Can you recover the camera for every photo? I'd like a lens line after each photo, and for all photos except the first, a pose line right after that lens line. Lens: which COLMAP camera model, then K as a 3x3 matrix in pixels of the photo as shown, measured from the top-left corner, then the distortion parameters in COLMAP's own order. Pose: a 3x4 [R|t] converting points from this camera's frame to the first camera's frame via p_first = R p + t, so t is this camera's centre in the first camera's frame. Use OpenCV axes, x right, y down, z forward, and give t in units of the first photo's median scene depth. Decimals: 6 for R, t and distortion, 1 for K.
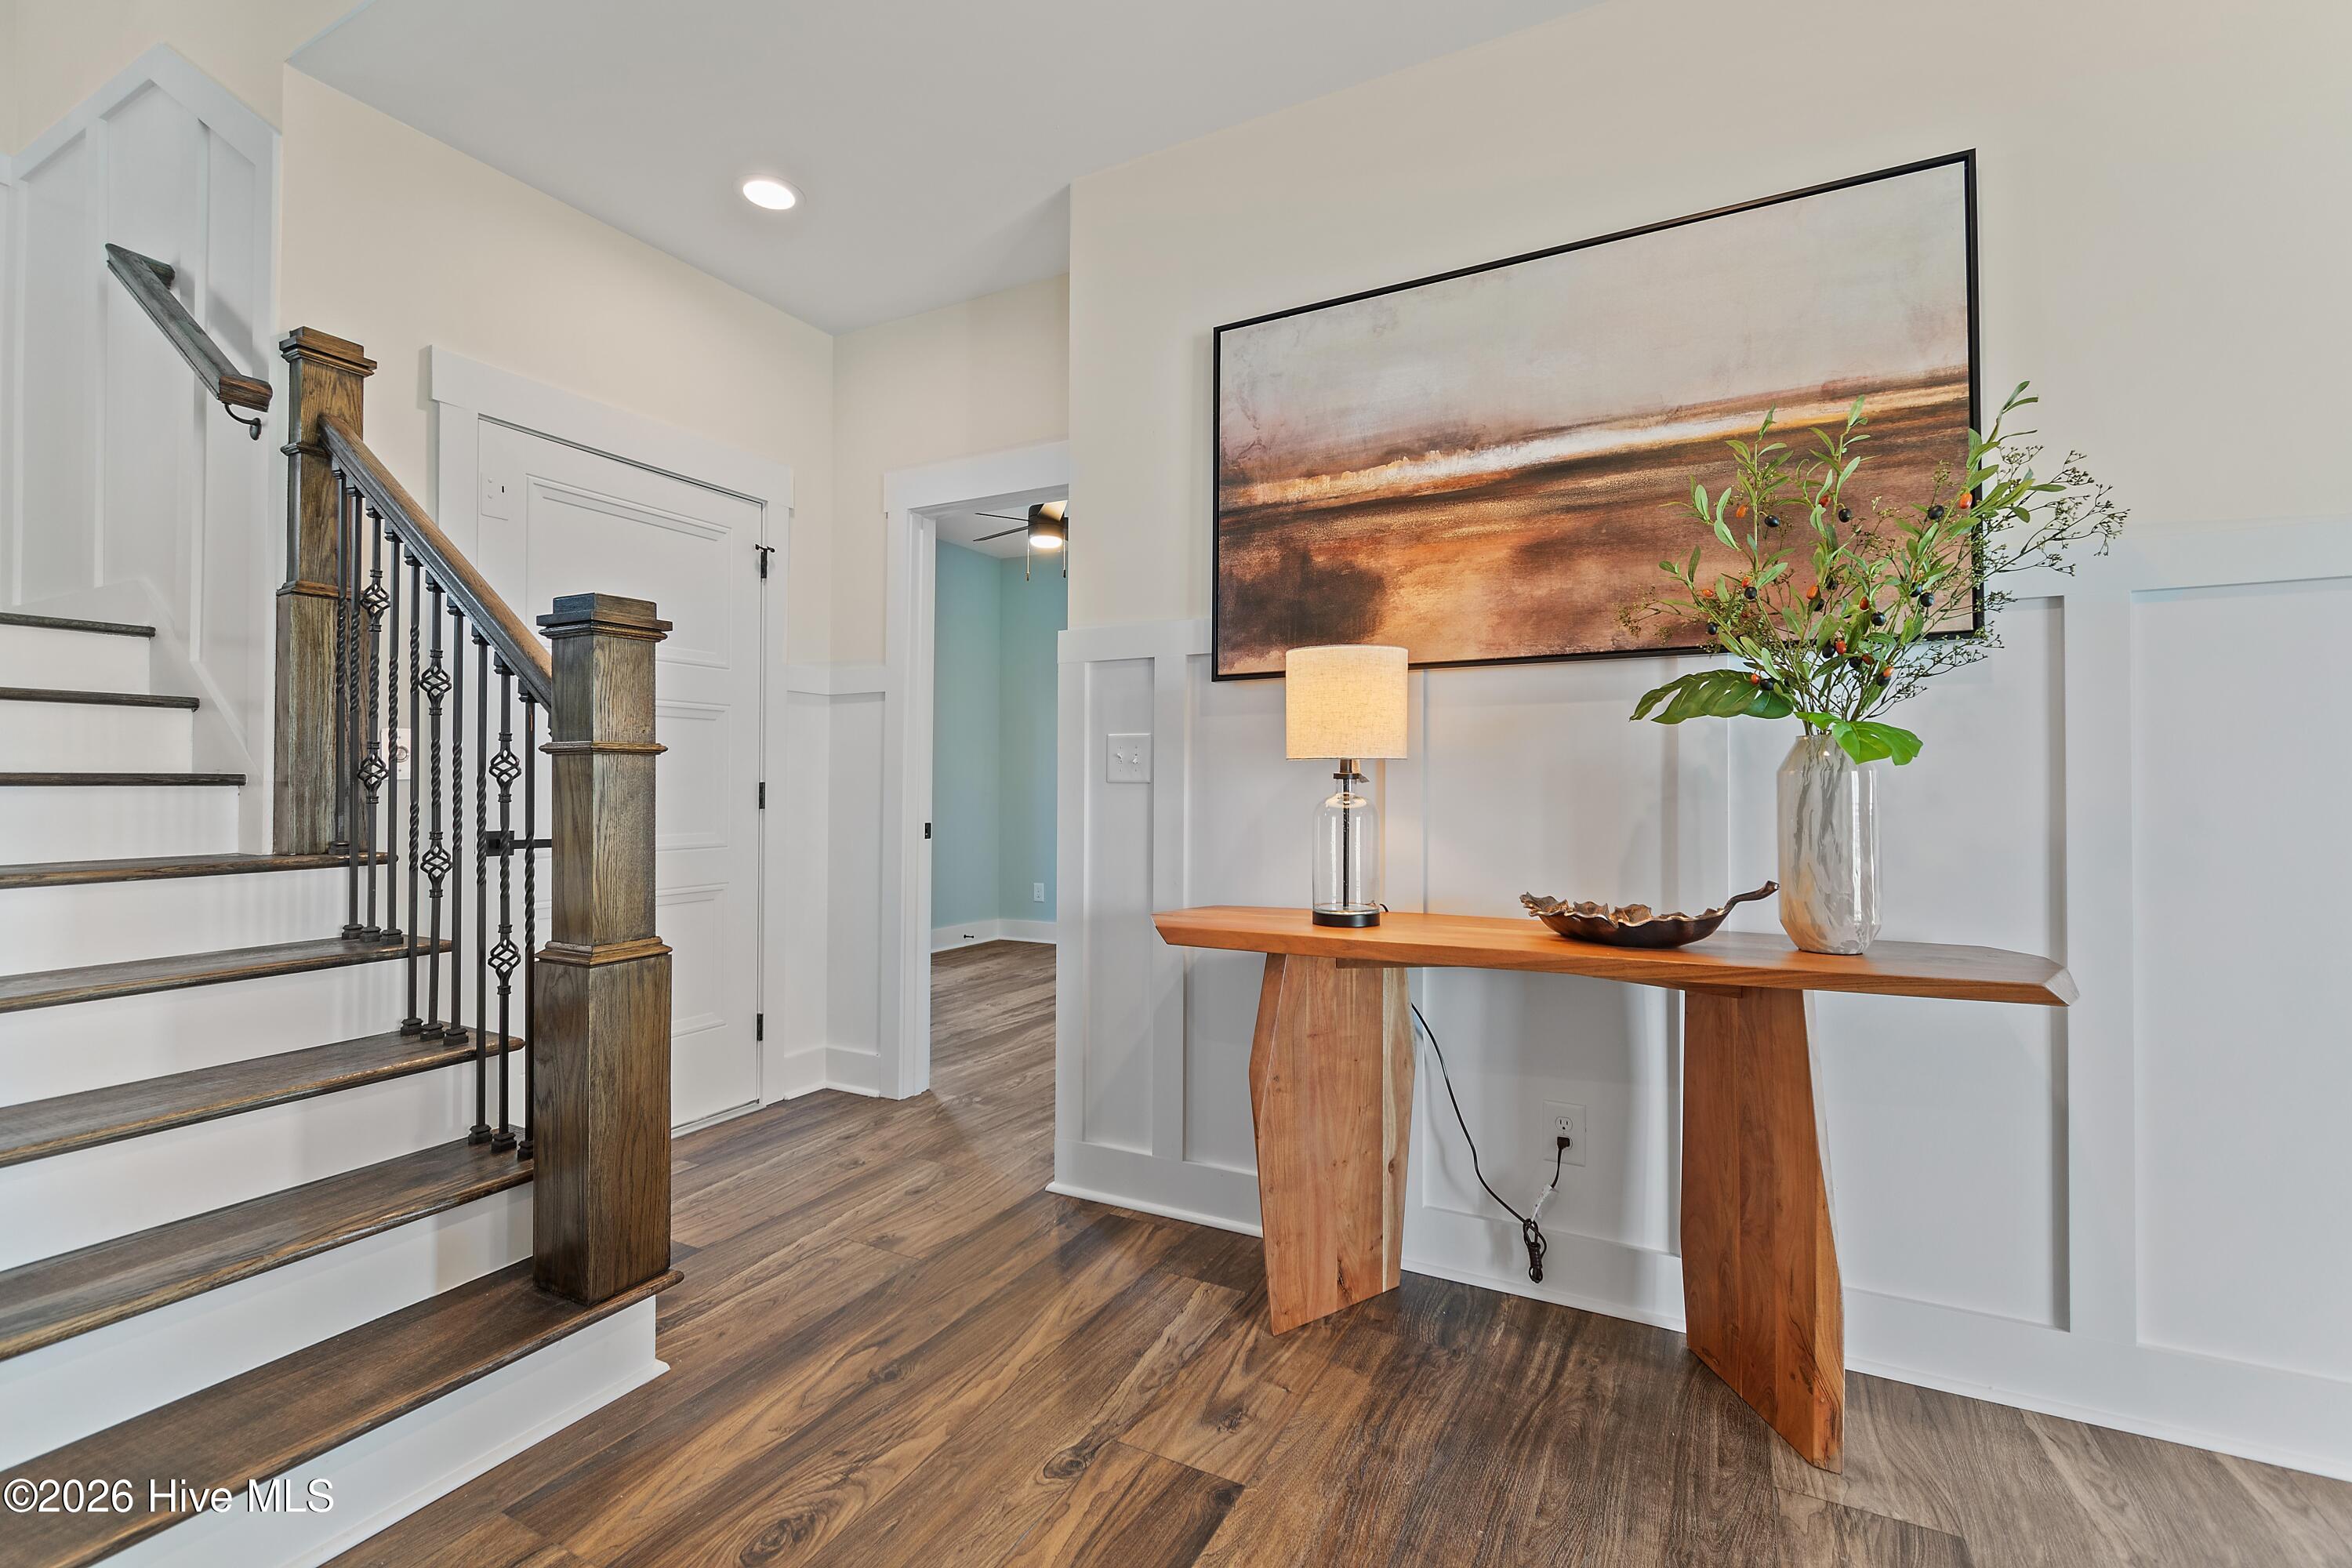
lens RADIAL K [[1022.6, 0, 1175.6], [0, 1022.6, 779.1], [0, 0, 1]] dist [0.005388, -0.004065]
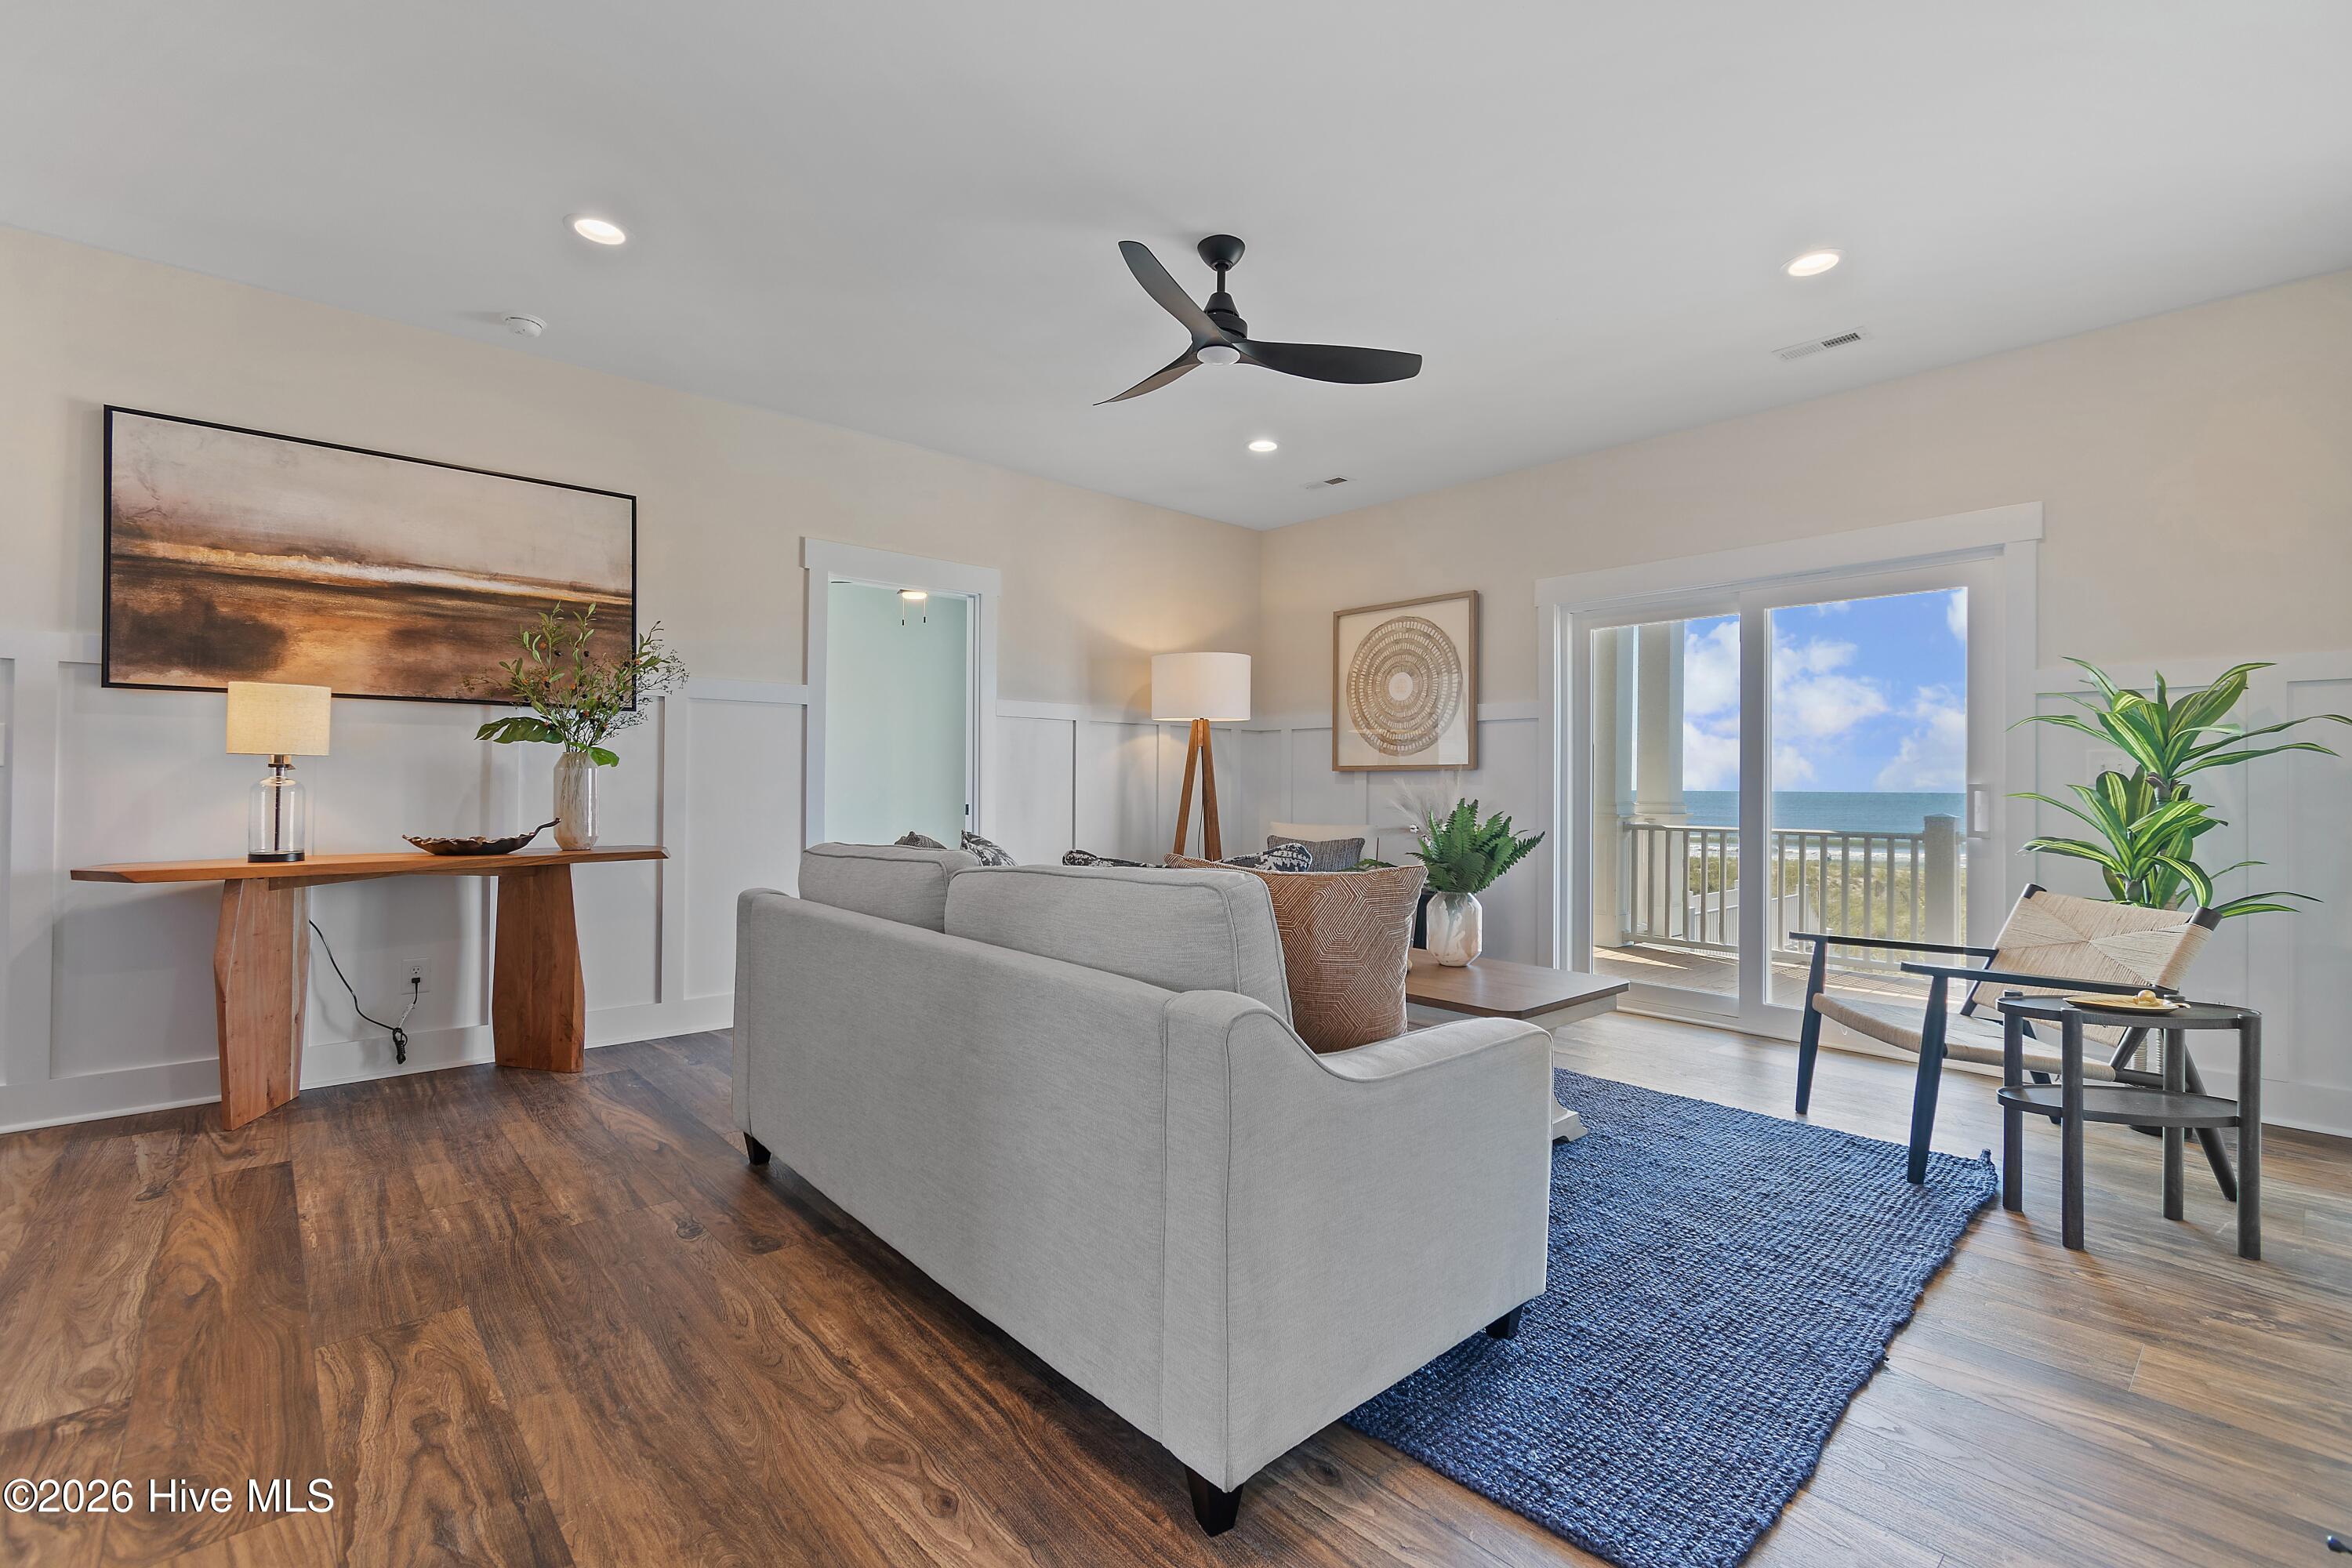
lens RADIAL K [[1022.6, 0, 1175.6], [0, 1022.6, 779.1], [0, 0, 1]] dist [0.005388, -0.004065]
pose [[0.347094, 0.004575, 0.937819, -0.792749], [-0.017623, 0.999843, 0.001645, -0.008519], [-0.937665, -0.017098, 0.347120, -0.785381]]
